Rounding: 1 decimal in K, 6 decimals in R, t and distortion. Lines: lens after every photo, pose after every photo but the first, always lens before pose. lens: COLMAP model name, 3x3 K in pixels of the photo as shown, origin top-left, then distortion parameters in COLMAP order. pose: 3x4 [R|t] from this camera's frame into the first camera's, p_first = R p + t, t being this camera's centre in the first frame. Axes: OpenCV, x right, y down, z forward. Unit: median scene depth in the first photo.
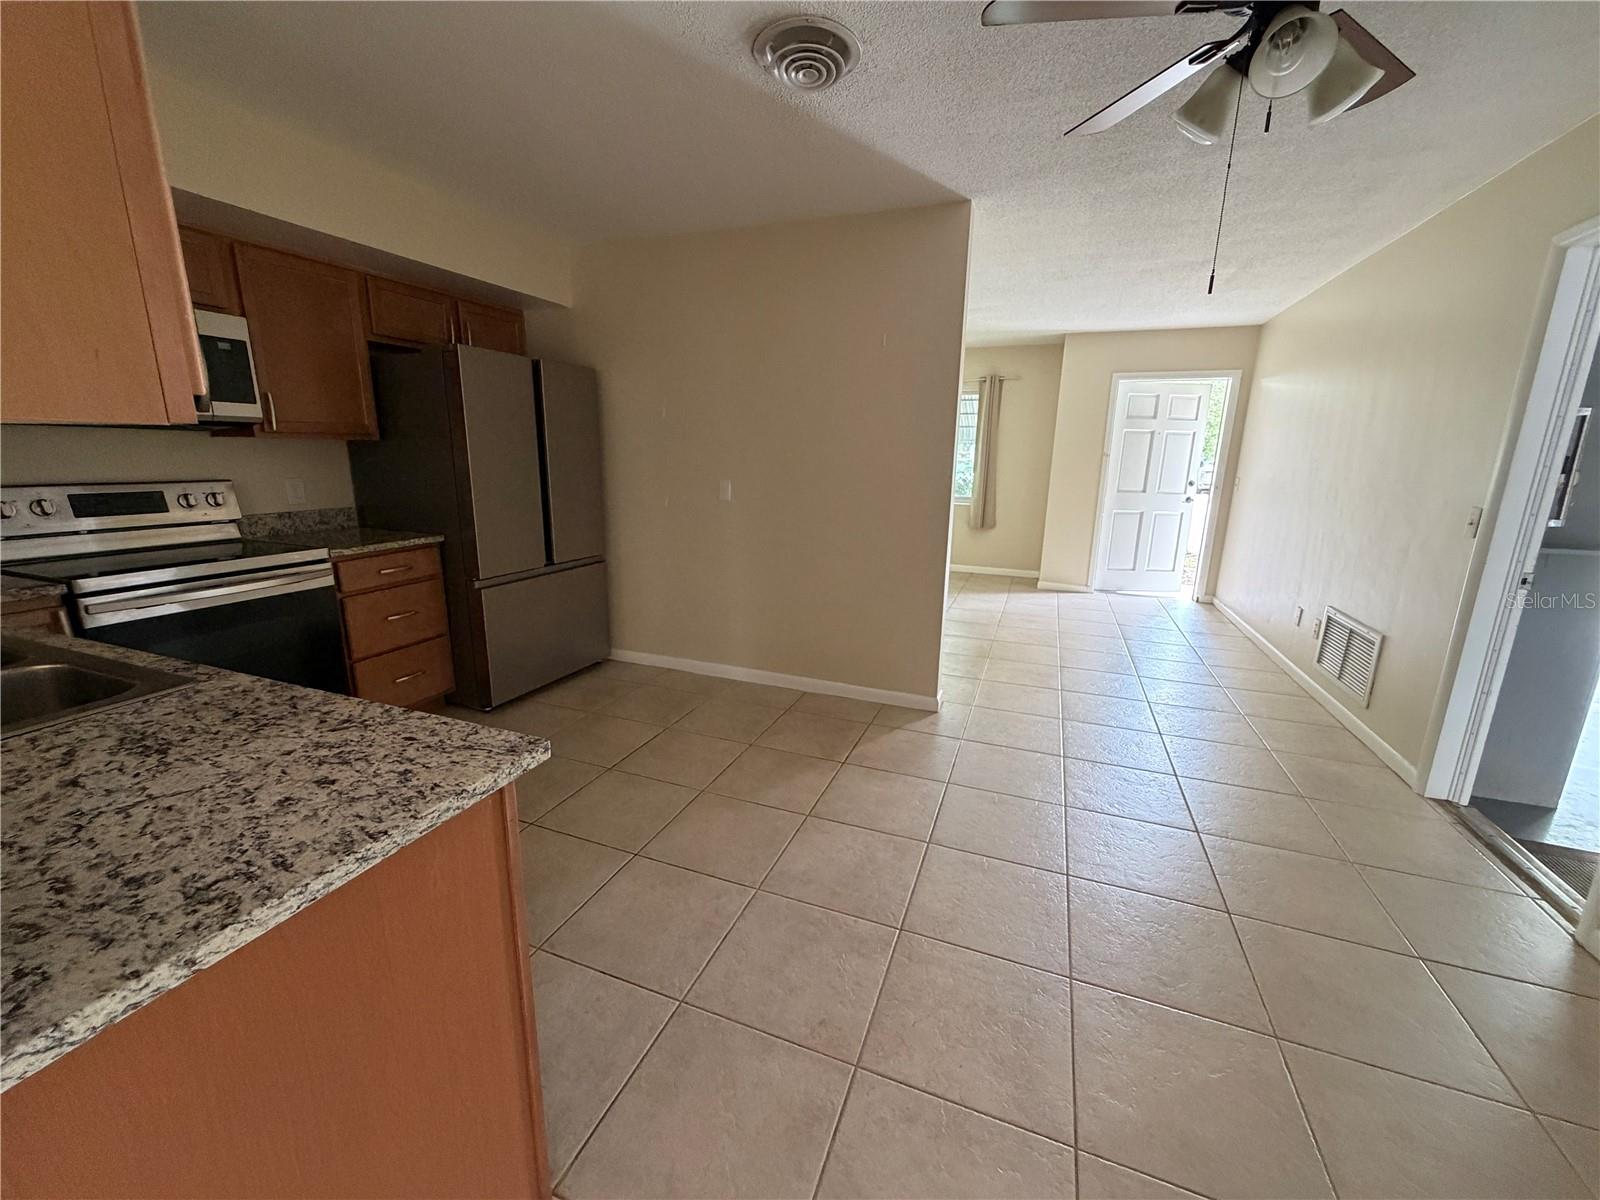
lens RADIAL K [[639.6, 0, 793.7], [0, 639.6, 599.1], [0, 0, 1]] dist [0.000625, -0.000119]
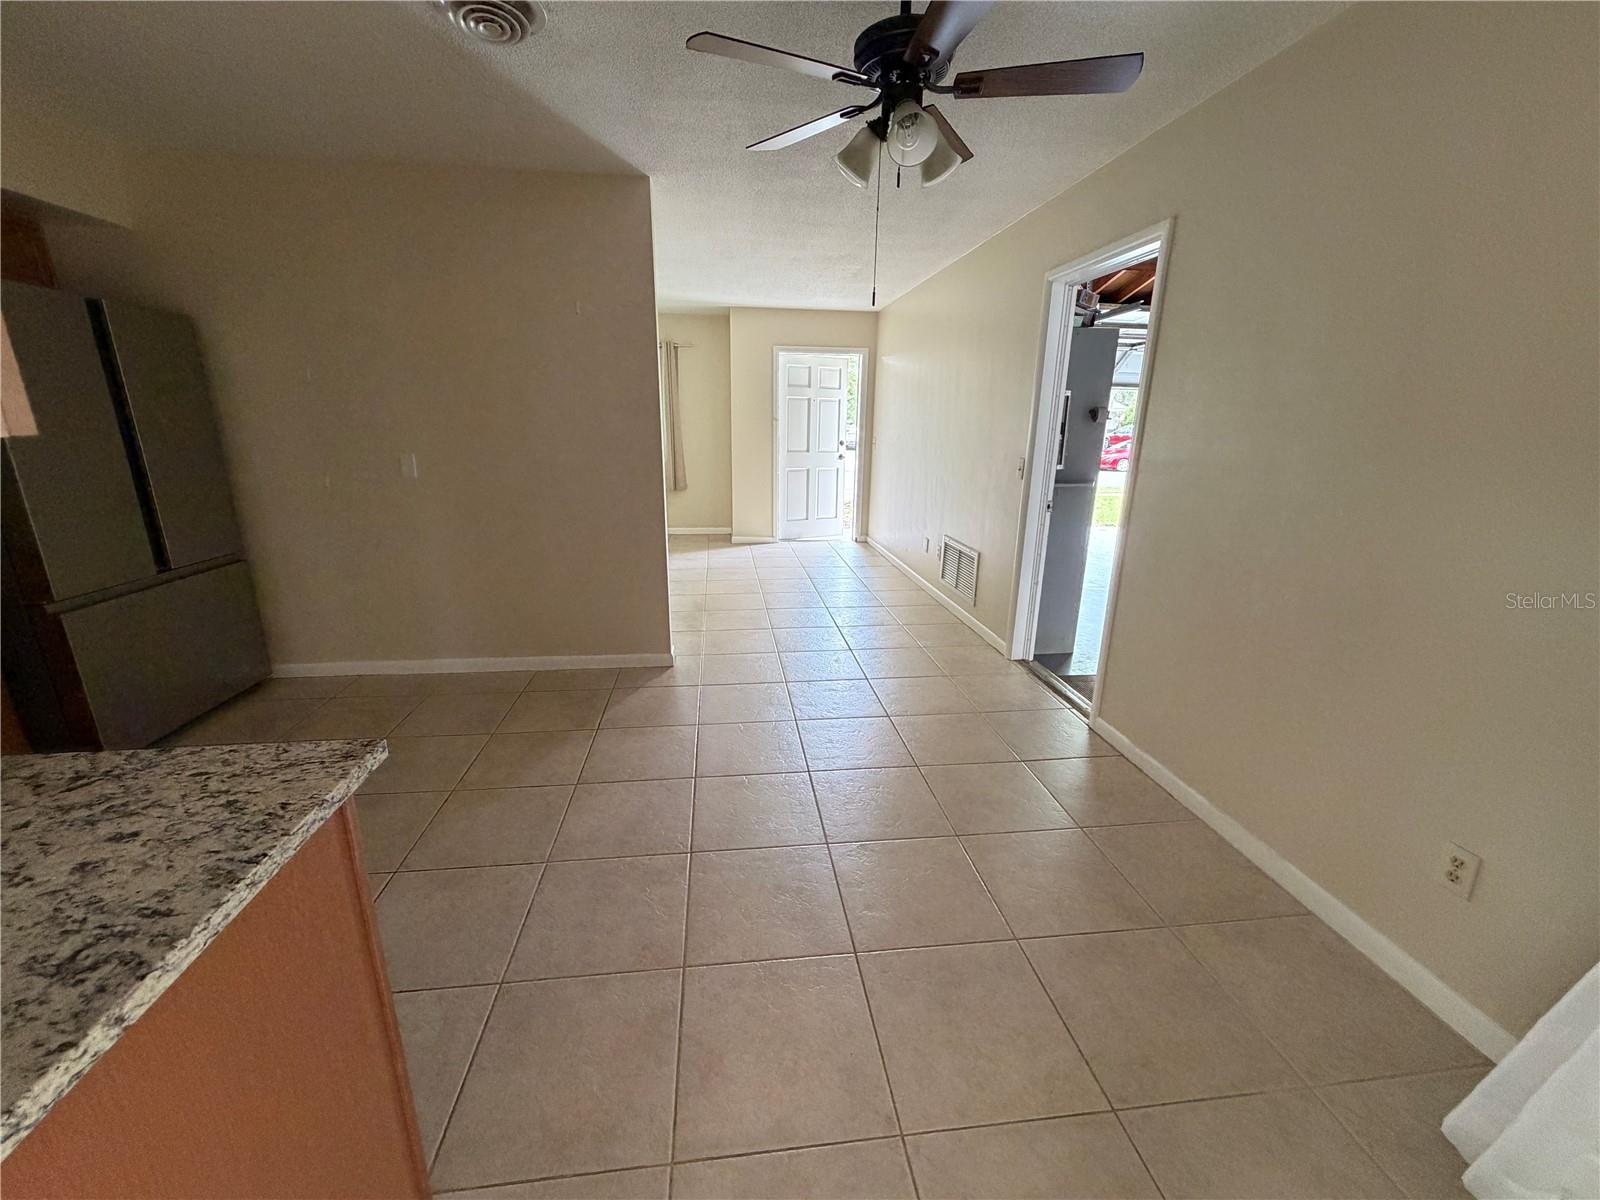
lens RADIAL K [[638.0, 0, 794.9], [0, 638.0, 599.1], [0, 0, 1]] dist [-0.000379, 0.000353]
pose [[0.880134, -0.134917, 0.455150, -0.097202], [0.108943, 0.990580, 0.082966, -0.001835], [-0.462056, -0.023436, 0.886541, -0.060649]]
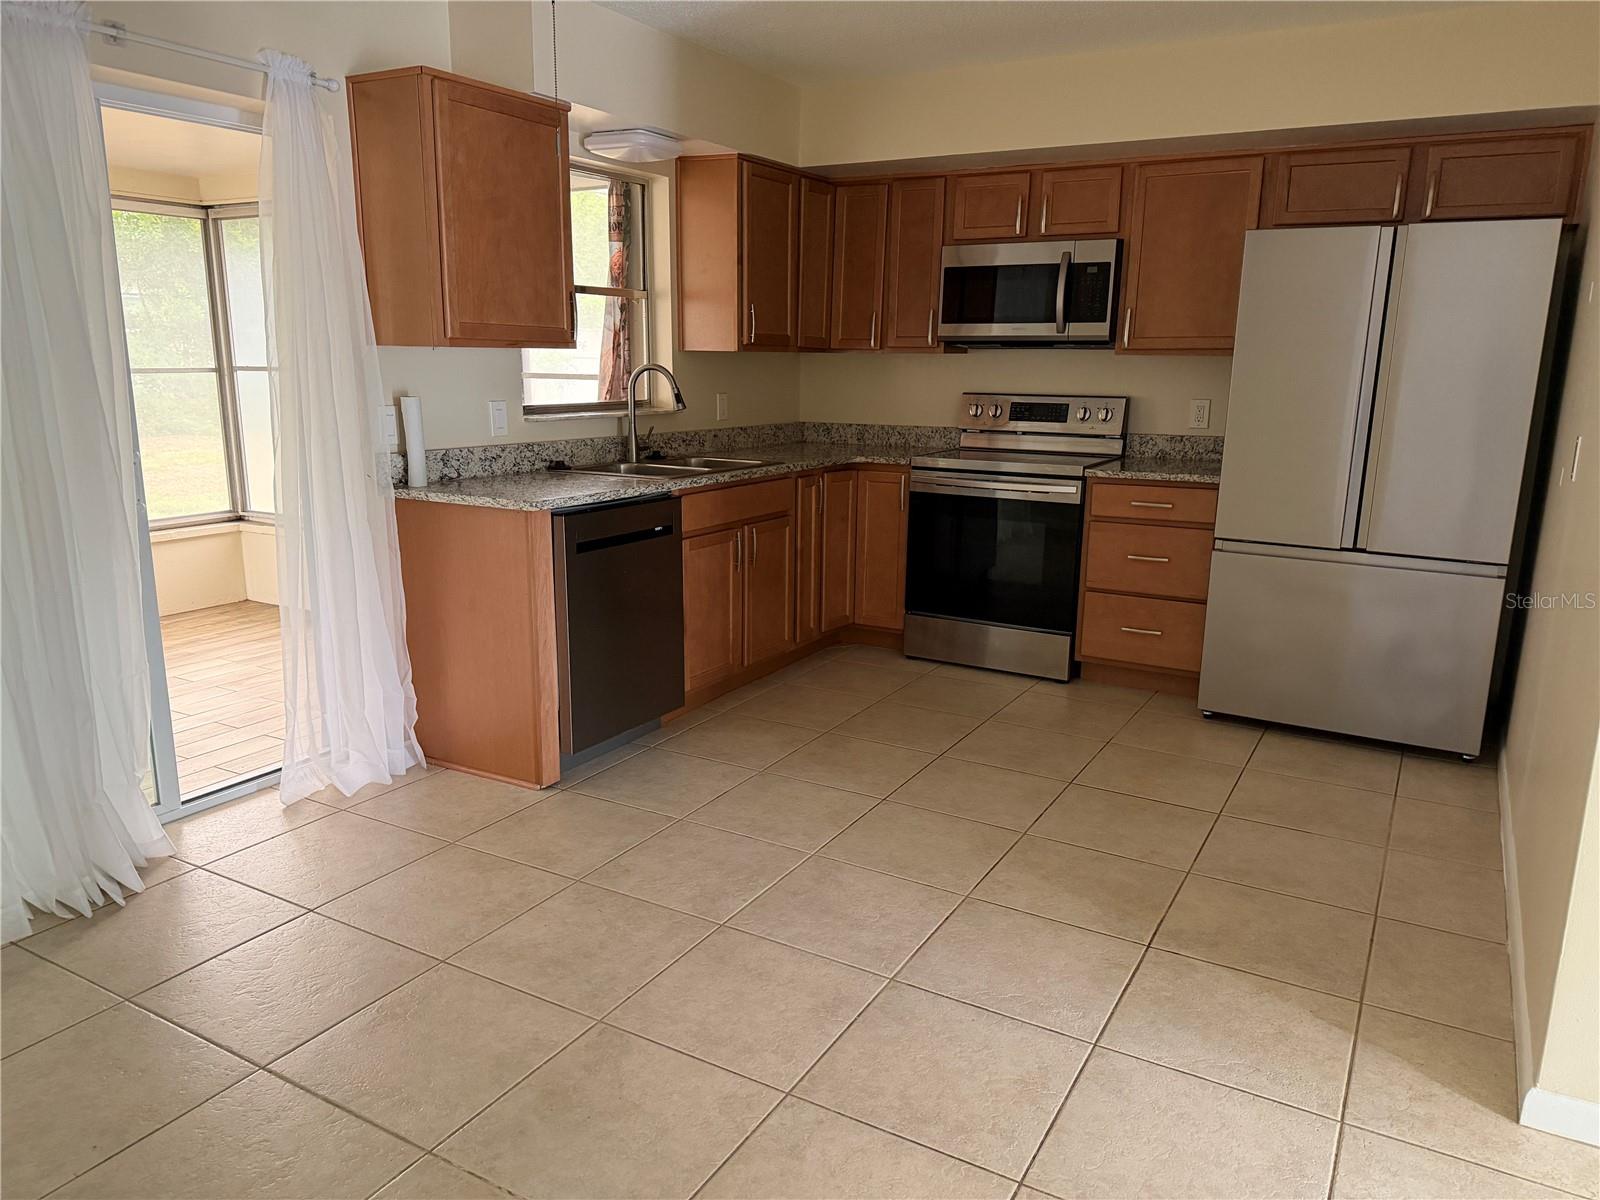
lens RADIAL K [[1102.7, 0, 795.4], [0, 1102.7, 612.1], [0, 0, 1]] dist [0.141194, -0.251340]
pose [[-0.147806, 0.207496, -0.967005, 1.157293], [-0.238979, 0.941278, 0.238504, -0.189841], [0.959710, 0.266346, -0.089539, 0.867299]]
